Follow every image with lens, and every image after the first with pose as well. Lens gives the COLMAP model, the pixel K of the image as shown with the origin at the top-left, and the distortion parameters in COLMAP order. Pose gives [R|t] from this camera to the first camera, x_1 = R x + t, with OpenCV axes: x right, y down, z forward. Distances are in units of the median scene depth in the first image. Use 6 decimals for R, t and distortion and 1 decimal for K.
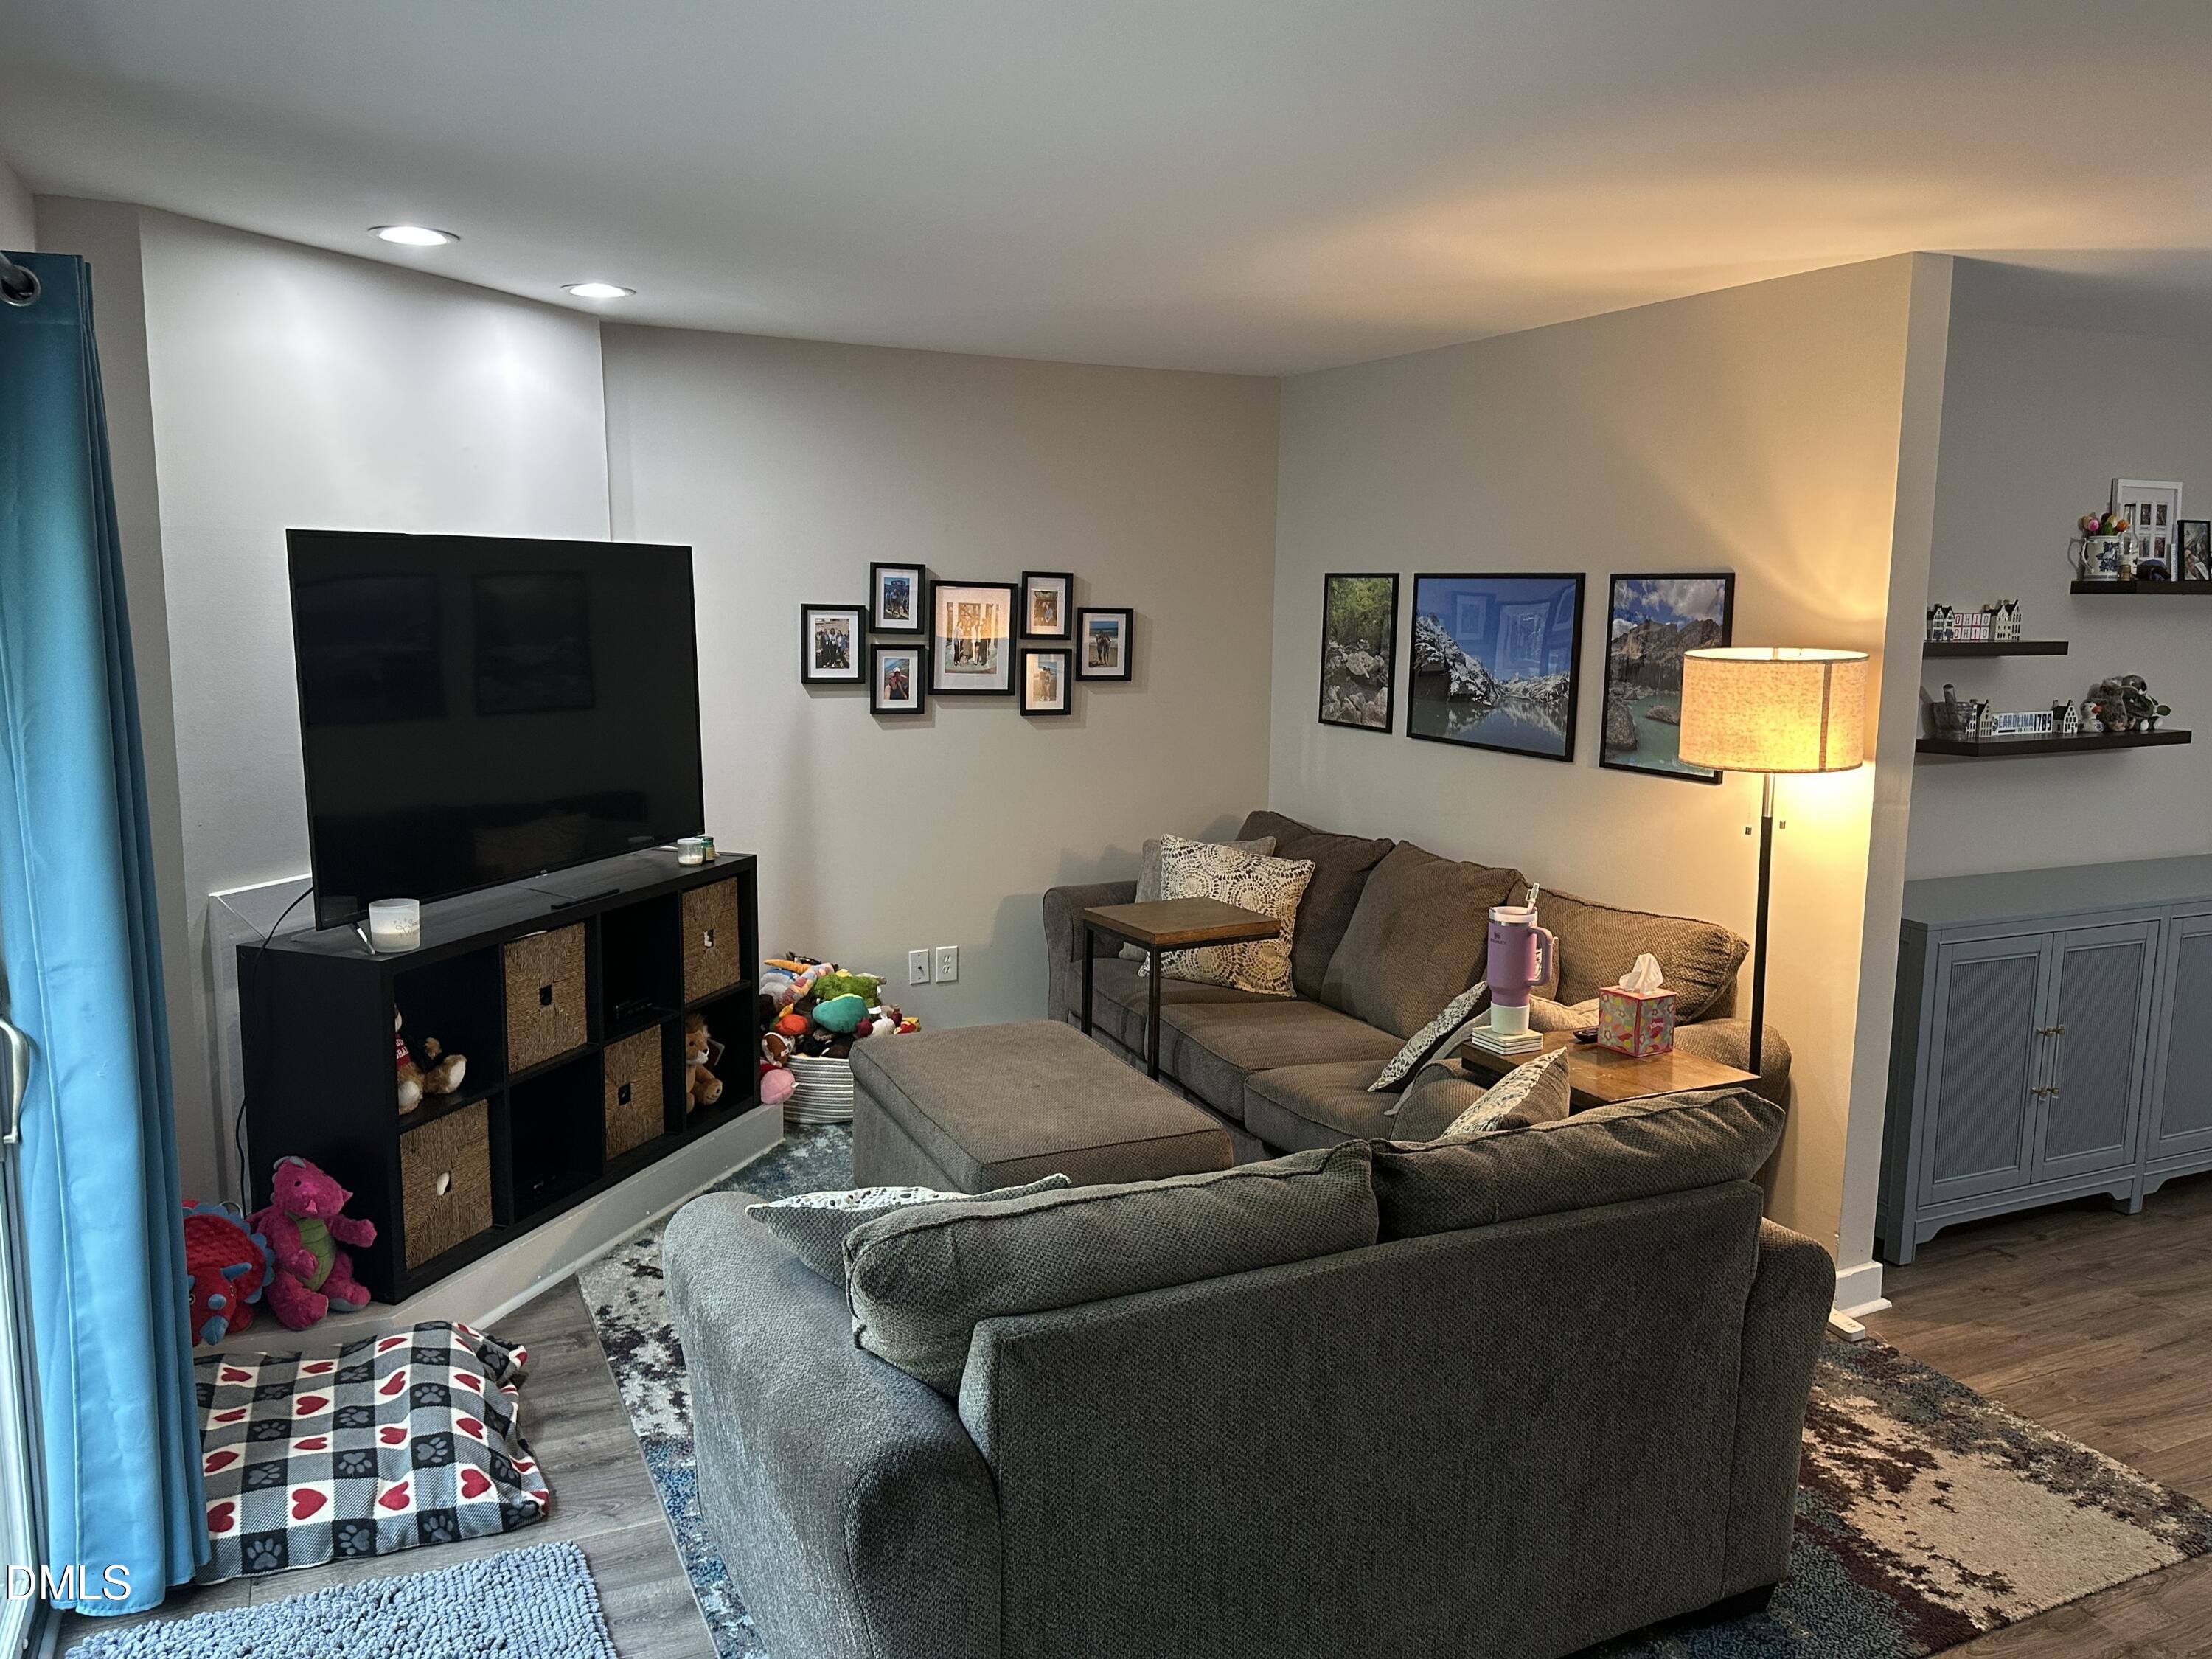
lens RADIAL K [[1677.8, 0, 1106.1], [0, 1677.8, 830.9], [0, 0, 1]] dist [0.001501, -0.008852]
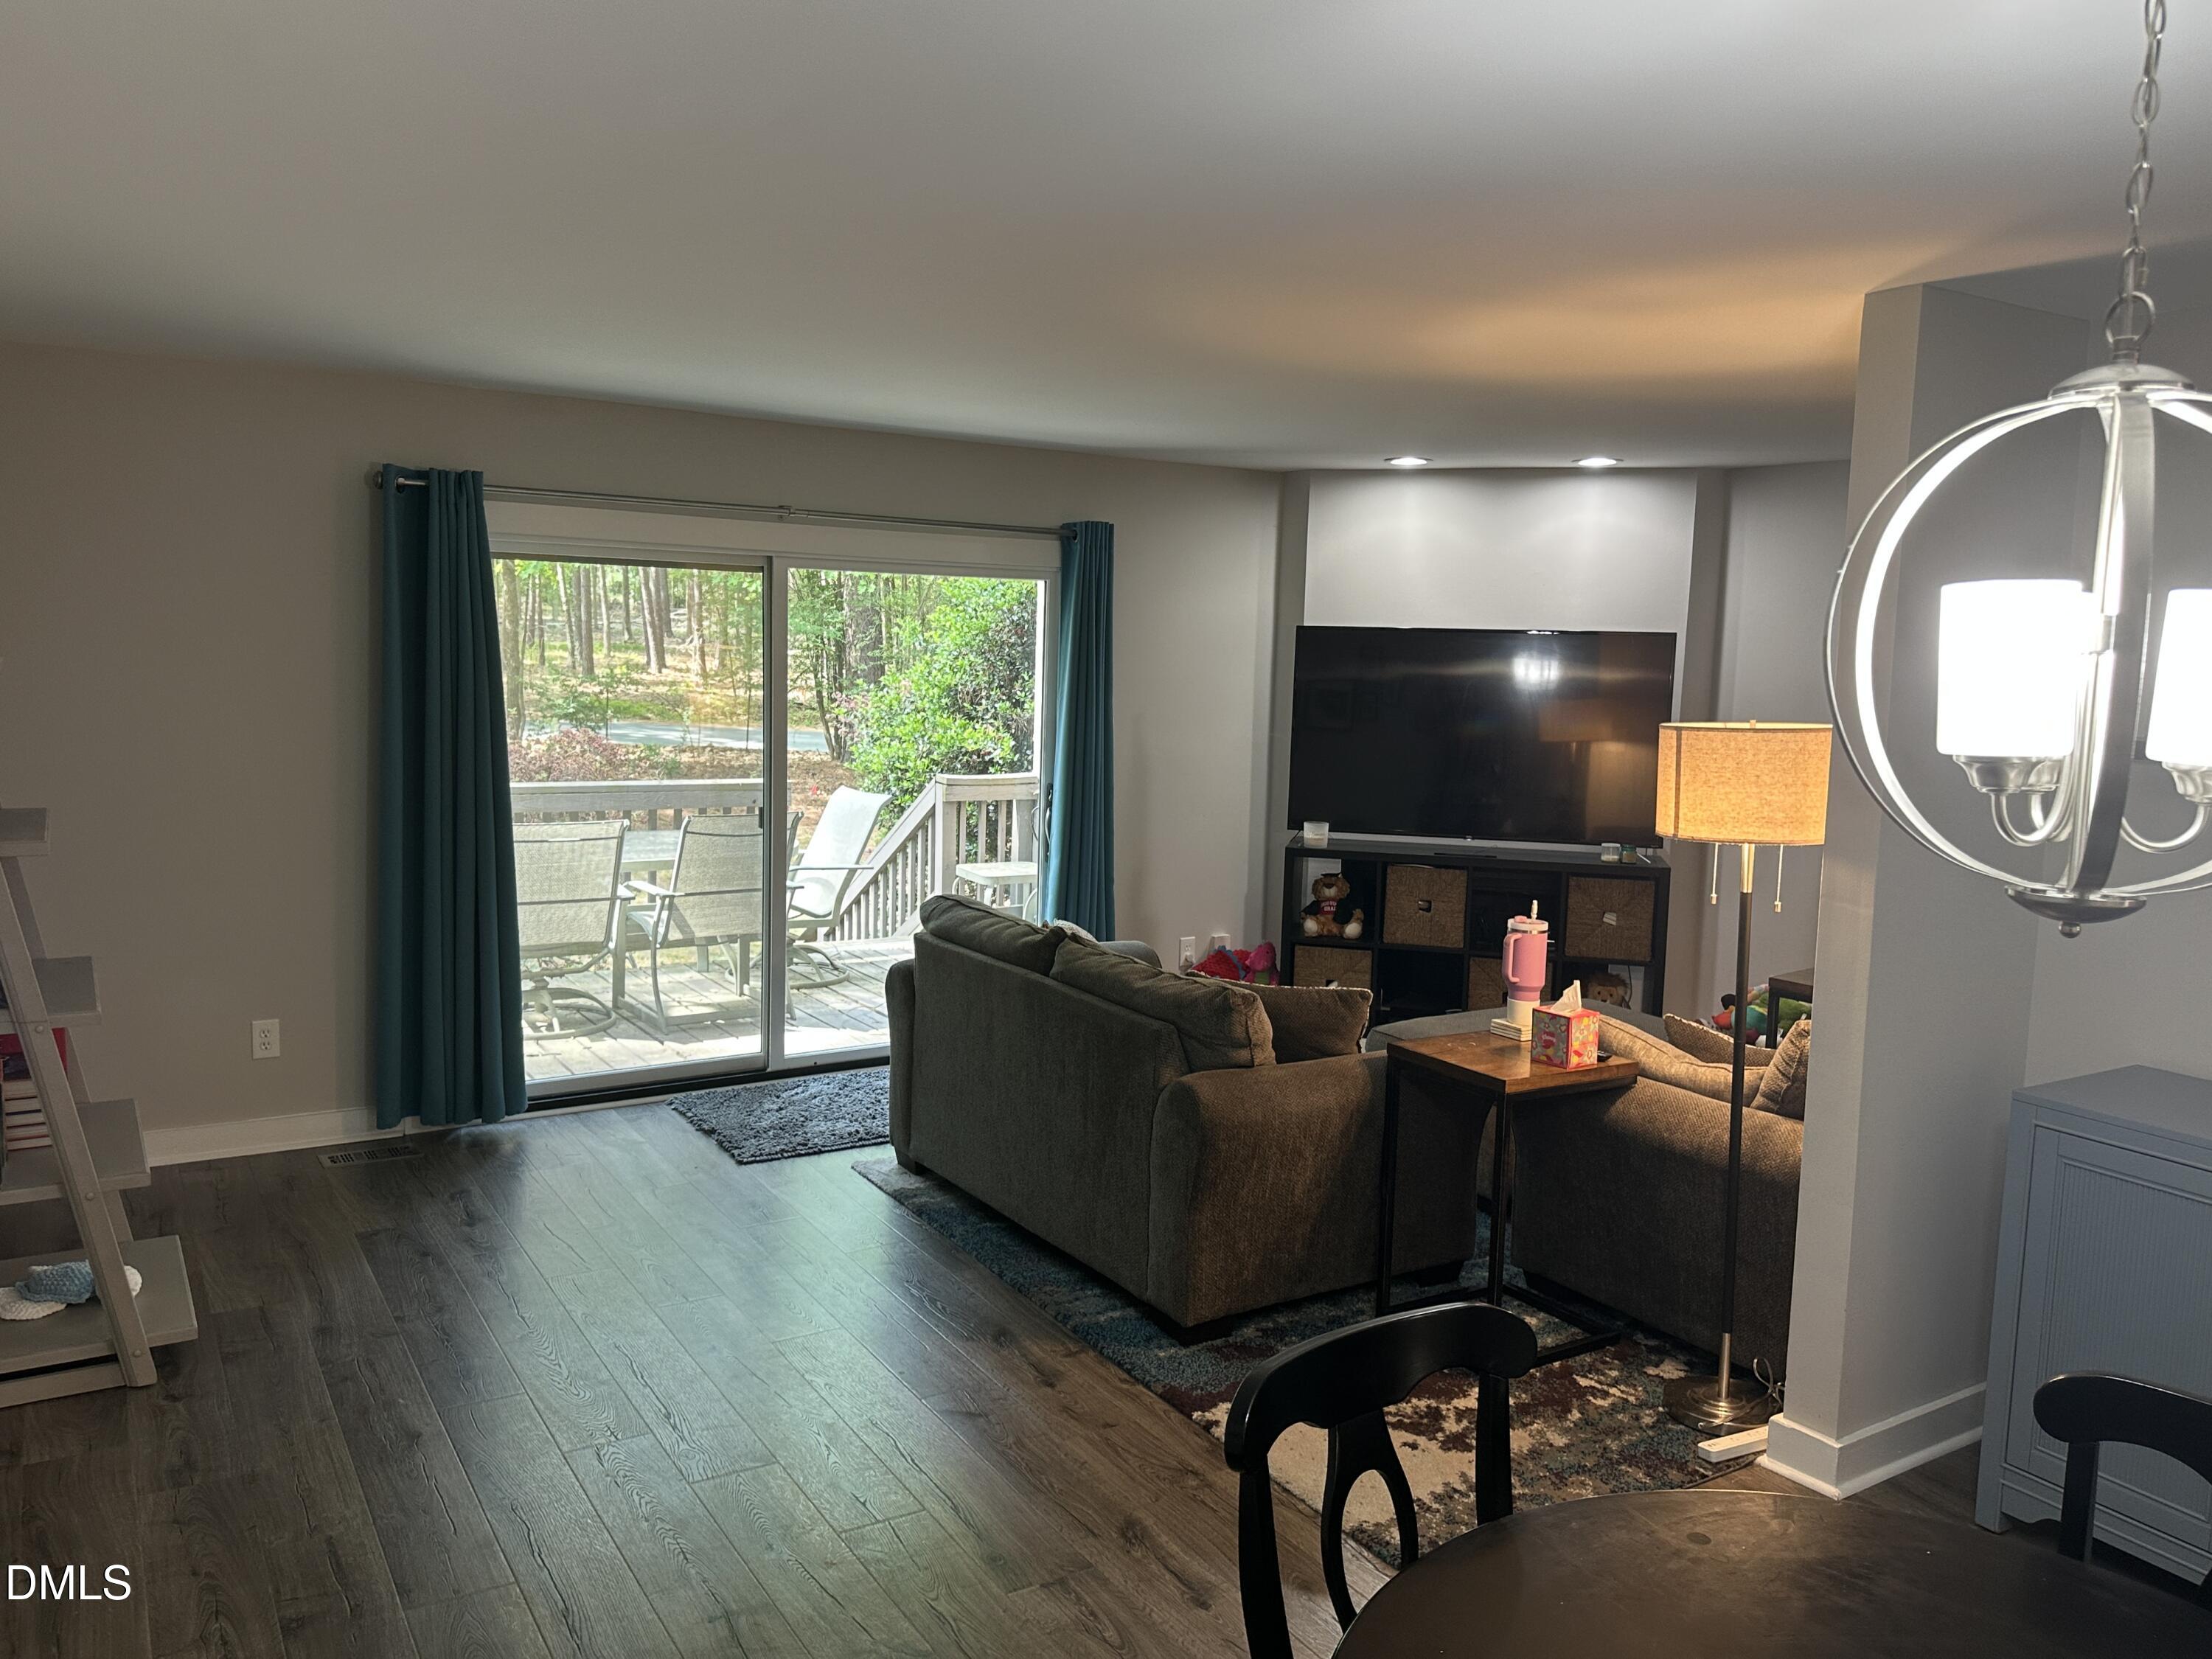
lens RADIAL K [[1677.8, 0, 1132.5], [0, 1677.8, 771.1], [0, 0, 1]] dist [0.001501, -0.008852]
pose [[0.136729, 0.074228, -0.987824, 1.073192], [-0.186700, 0.981249, 0.047892, -0.046531], [0.972856, 0.177878, 0.148023, 0.402802]]
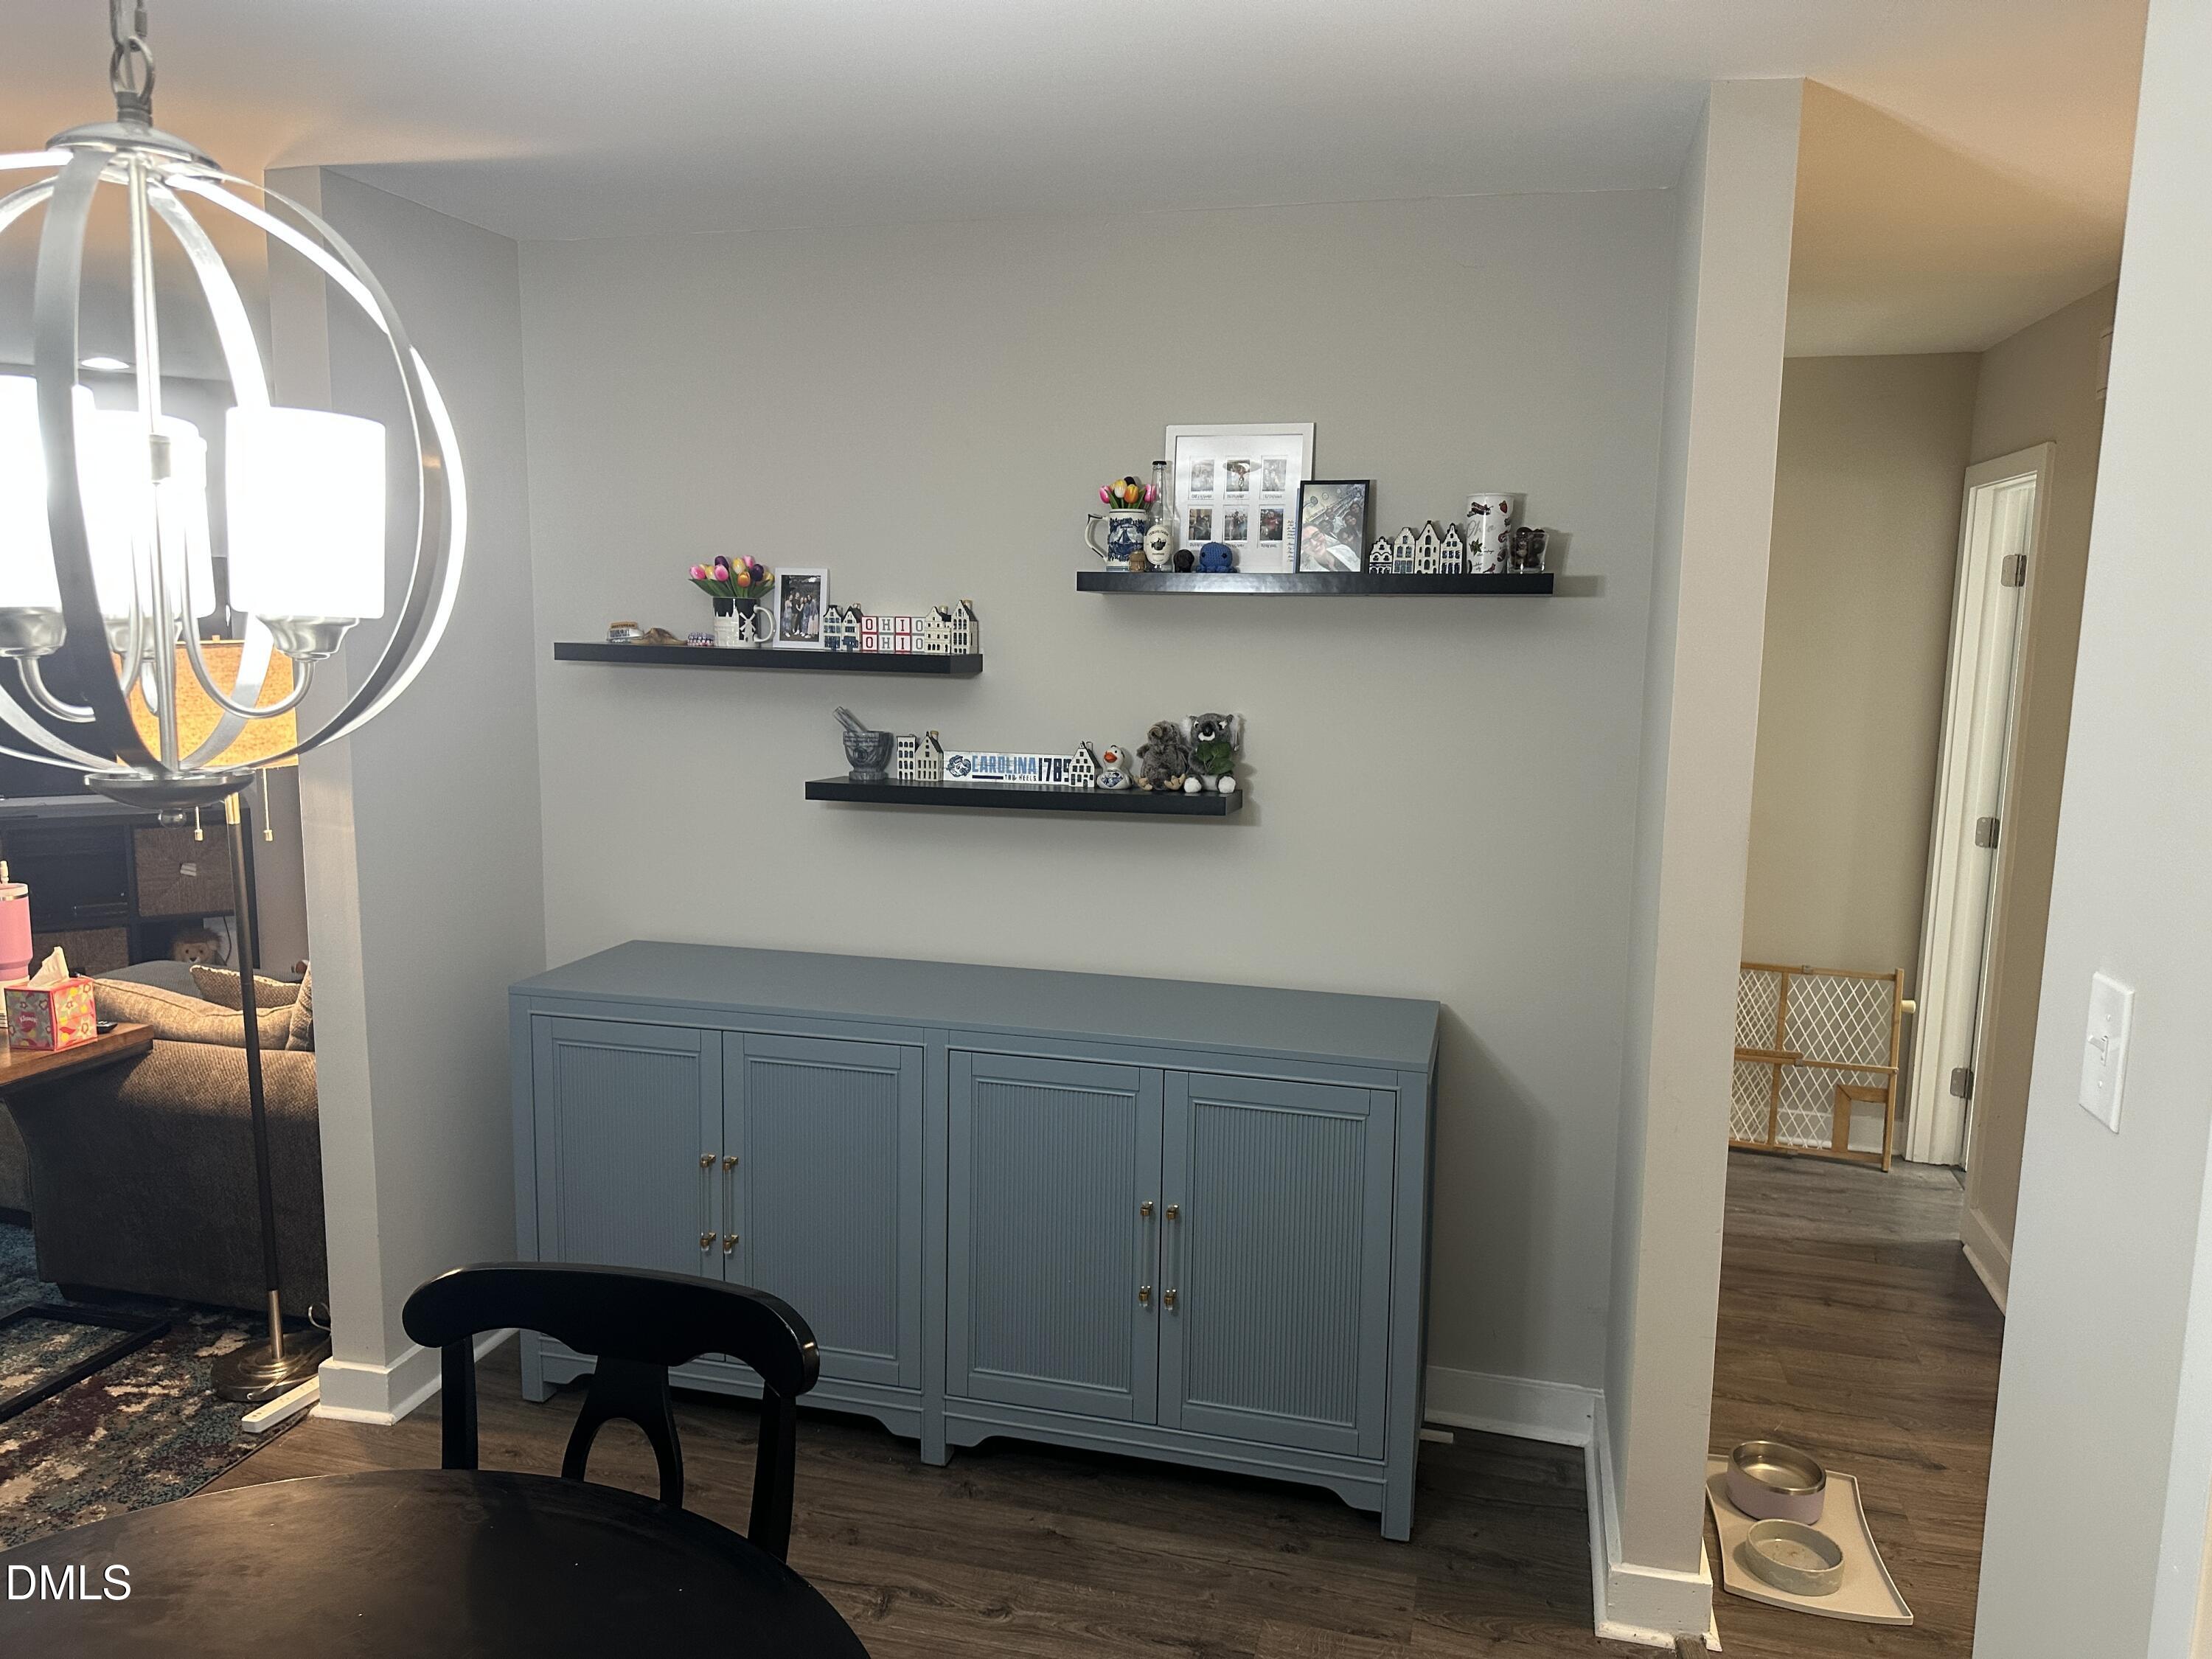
lens RADIAL K [[1558.8, 0, 1105.5], [0, 1558.8, 826.4], [0, 0, 1]] dist [0.027188, -0.007006]
pose [[0.770345, 0.087714, -0.631565, 1.057616], [-0.106319, 0.994297, 0.008410, -0.051119], [0.628701, 0.060669, 0.775277, 0.517741]]
